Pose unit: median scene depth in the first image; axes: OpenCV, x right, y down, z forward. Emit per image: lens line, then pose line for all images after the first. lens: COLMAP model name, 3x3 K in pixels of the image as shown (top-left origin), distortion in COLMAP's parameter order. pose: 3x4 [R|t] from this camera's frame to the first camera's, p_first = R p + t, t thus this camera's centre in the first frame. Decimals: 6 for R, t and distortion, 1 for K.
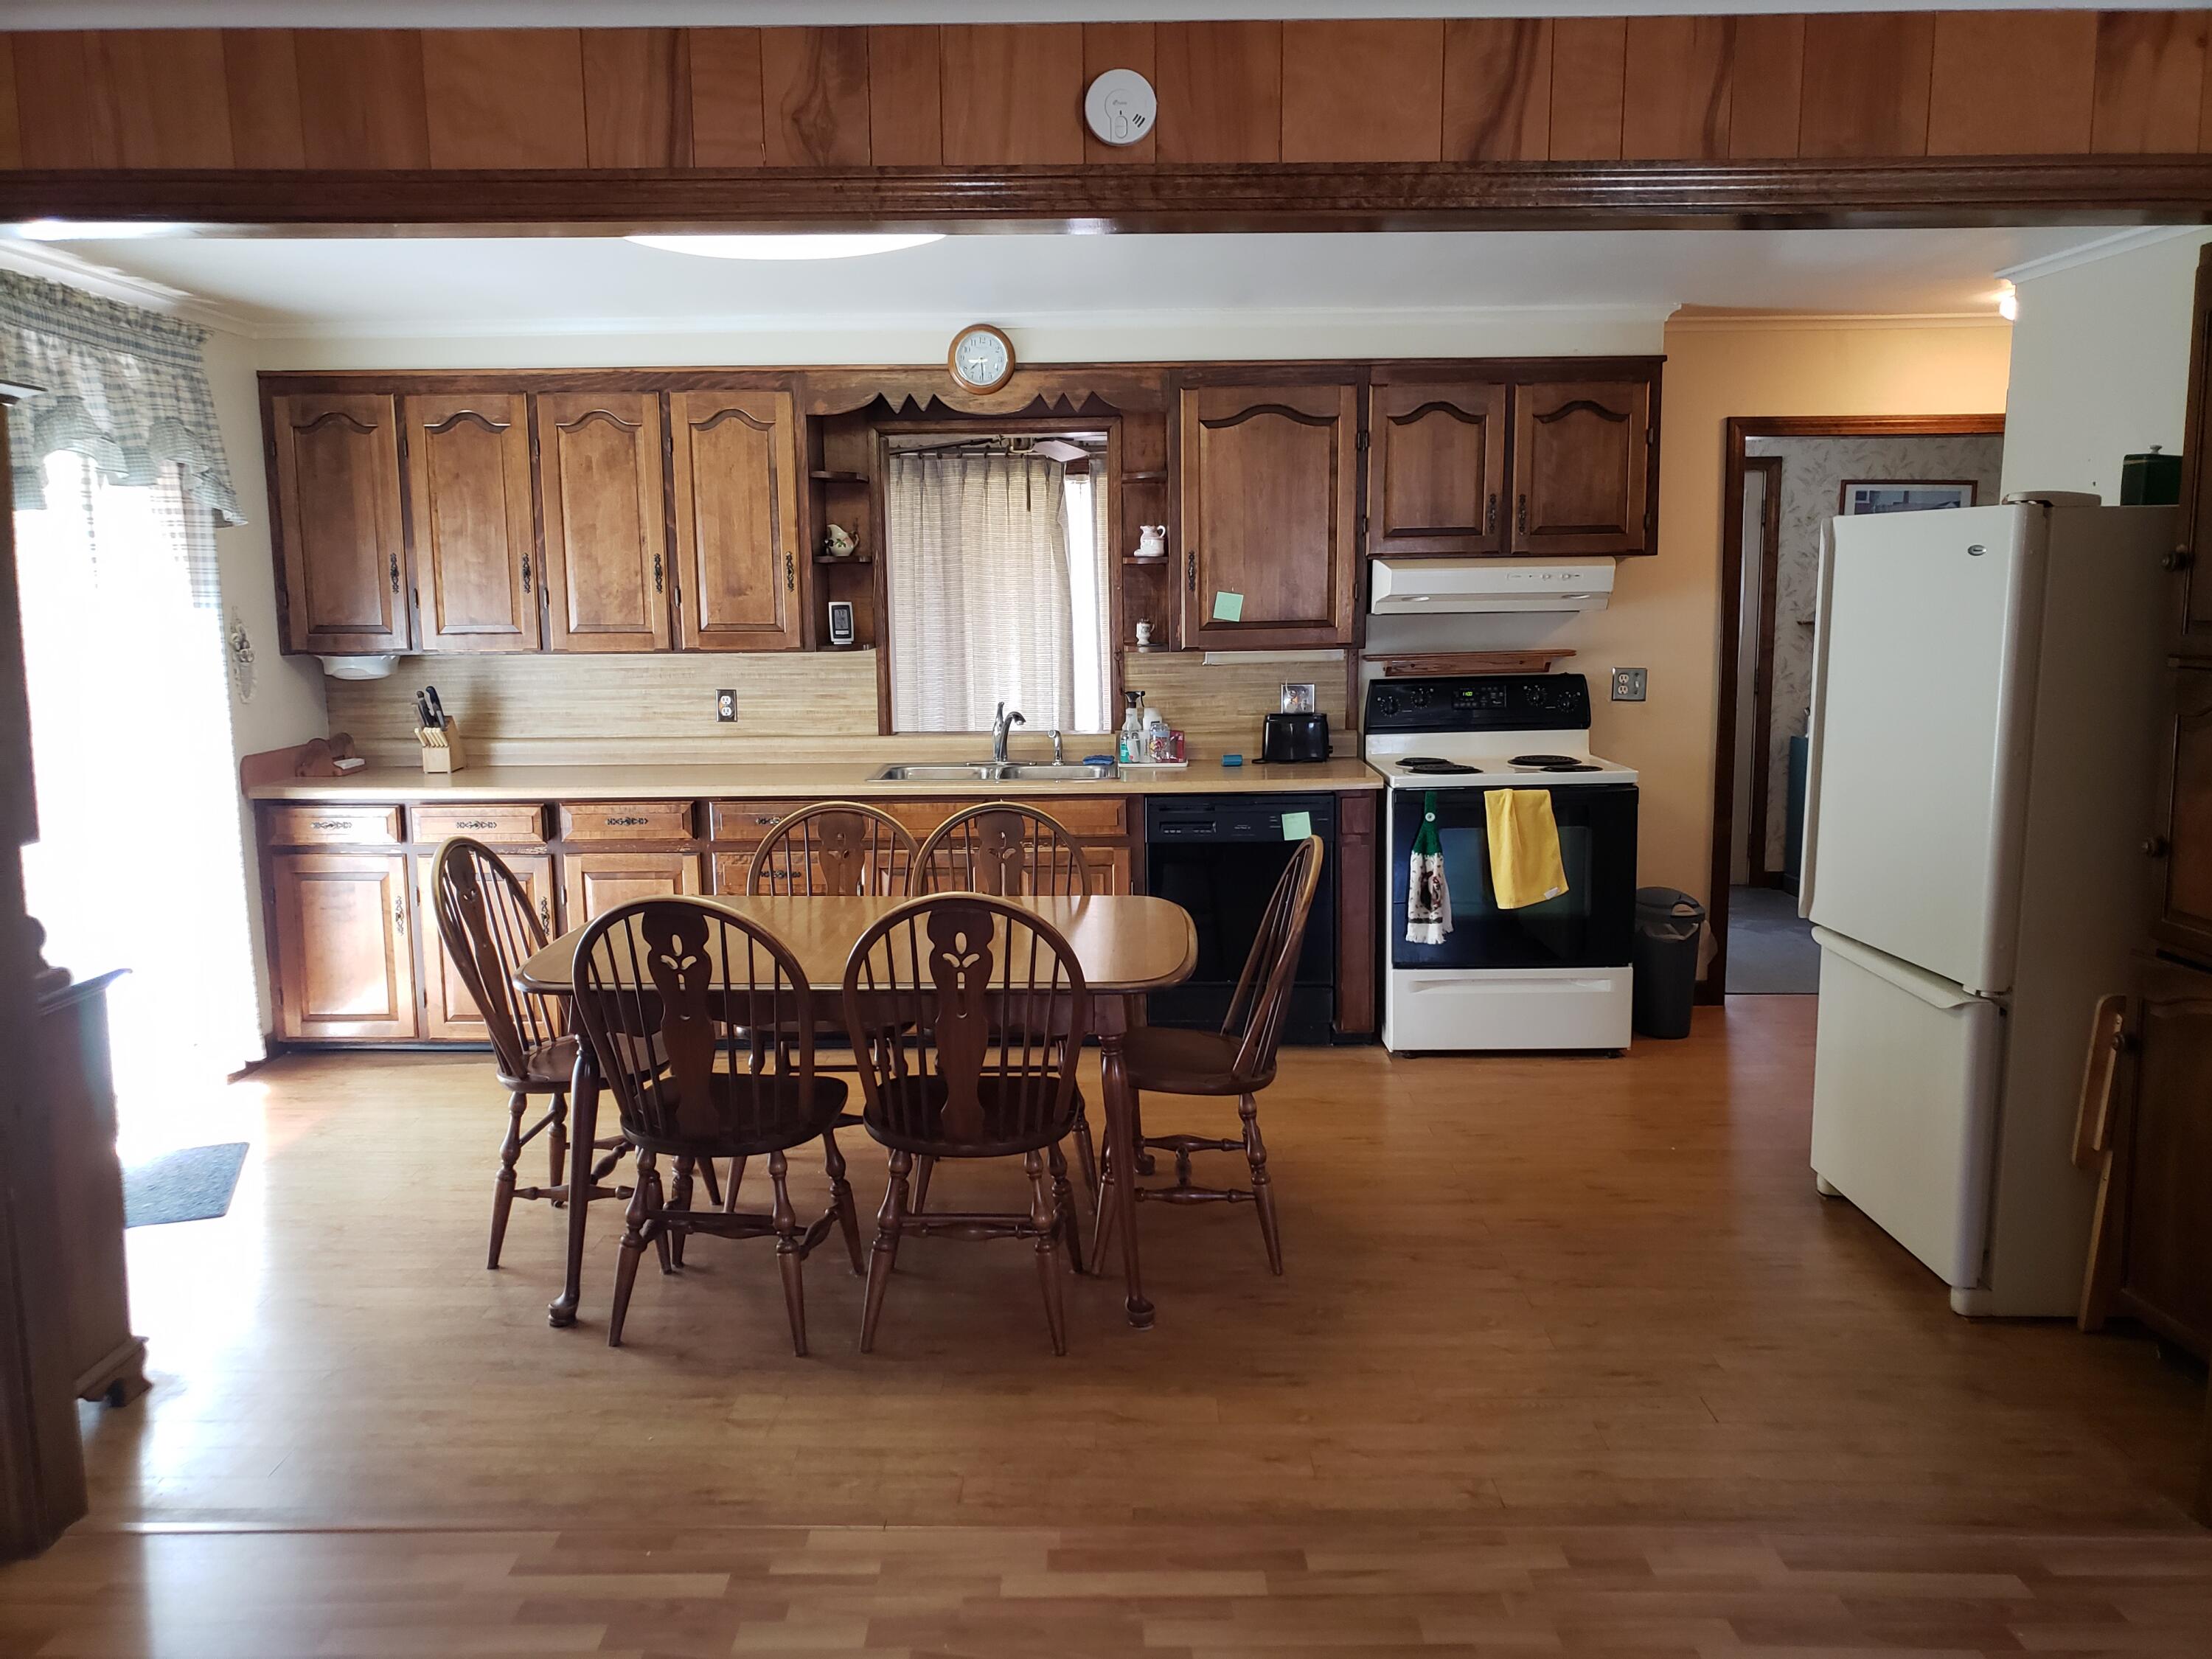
lens RADIAL K [[1737.1, 0, 1089.8], [0, 1737.1, 842.4], [0, 0, 1]] dist [0.058344, -0.073913]
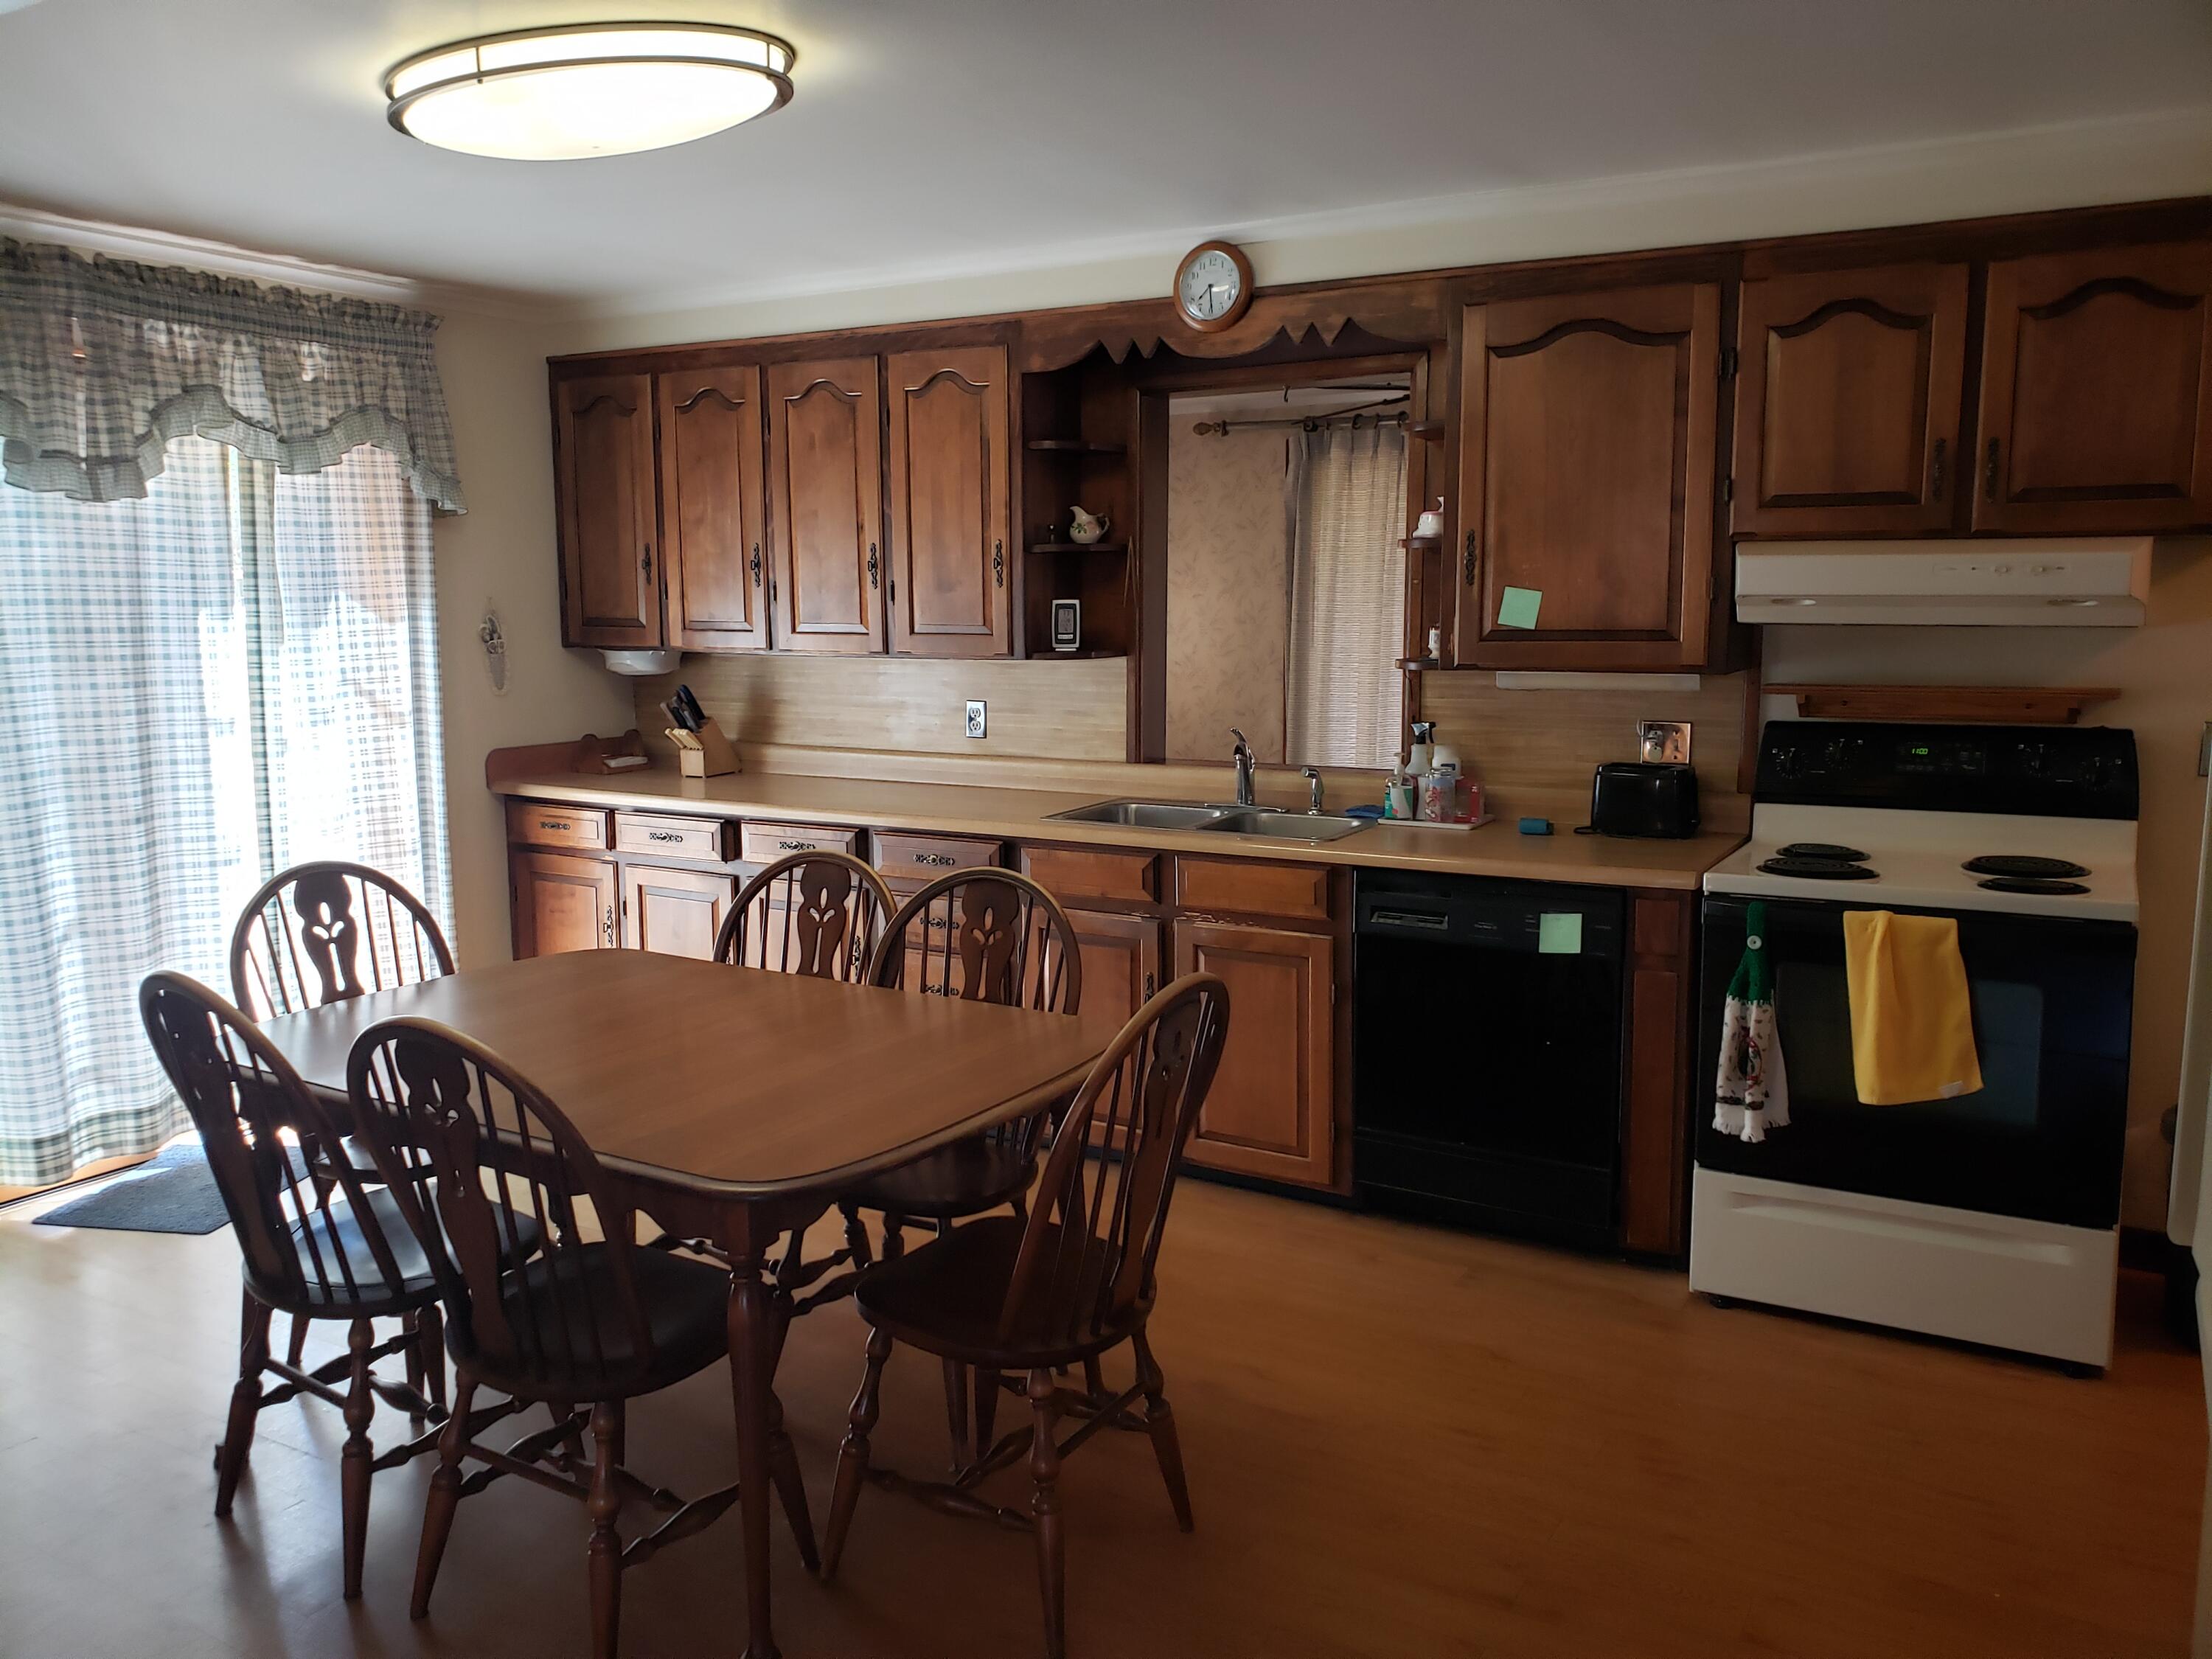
lens RADIAL K [[1737.1, 0, 1065.7], [0, 1737.1, 820.9], [0, 0, 1]] dist [0.058344, -0.073913]
pose [[0.865949, 0.073686, -0.494674, 0.280009], [-0.078869, 0.996830, 0.010423, -0.043930], [0.493874, 0.029989, 0.869016, 0.301745]]
